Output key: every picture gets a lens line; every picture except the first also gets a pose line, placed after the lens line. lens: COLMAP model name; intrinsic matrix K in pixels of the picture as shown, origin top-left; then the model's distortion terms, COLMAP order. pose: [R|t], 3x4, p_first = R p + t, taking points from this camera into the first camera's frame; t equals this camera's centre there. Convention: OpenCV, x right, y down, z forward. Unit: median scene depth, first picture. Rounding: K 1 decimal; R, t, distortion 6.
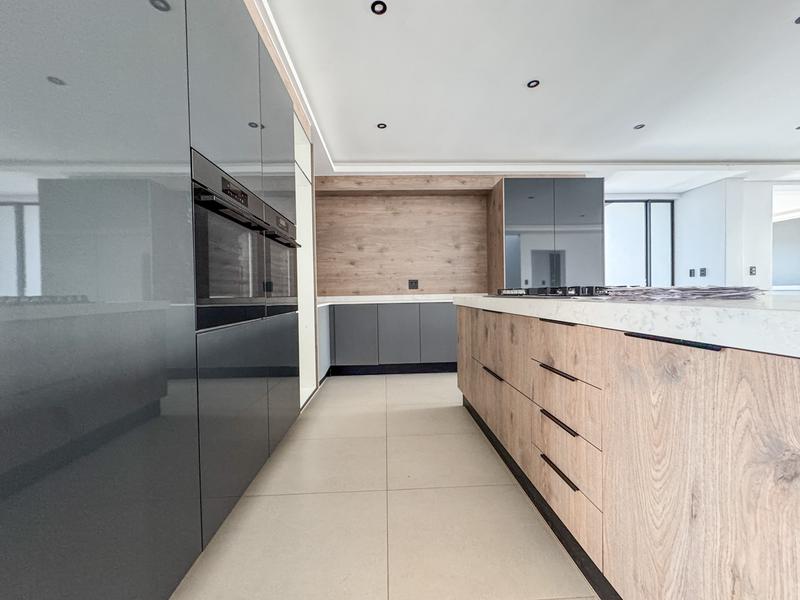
lens RADIAL K [[317.9, 0, 400.6], [0, 317.9, 298.8], [0, 0, 1]] dist [-0.003568, -0.000139]
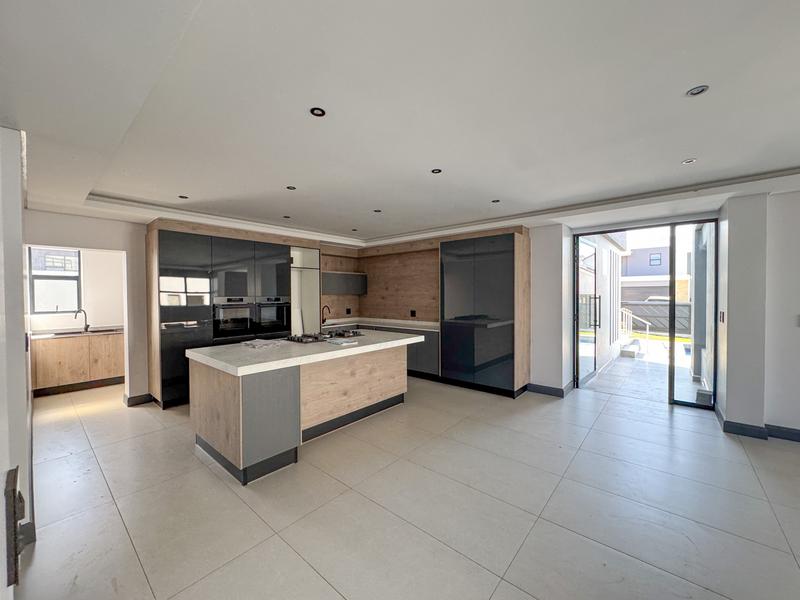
lens RADIAL K [[318.3, 0, 398.8], [0, 318.3, 299.3], [0, 0, 1]] dist [-0.002990, -0.000119]
pose [[0.728050, 0.025857, -0.685036, 0.993400], [-0.020505, 0.999663, 0.015941, -0.132975], [0.685217, 0.002441, 0.728335, -0.105650]]
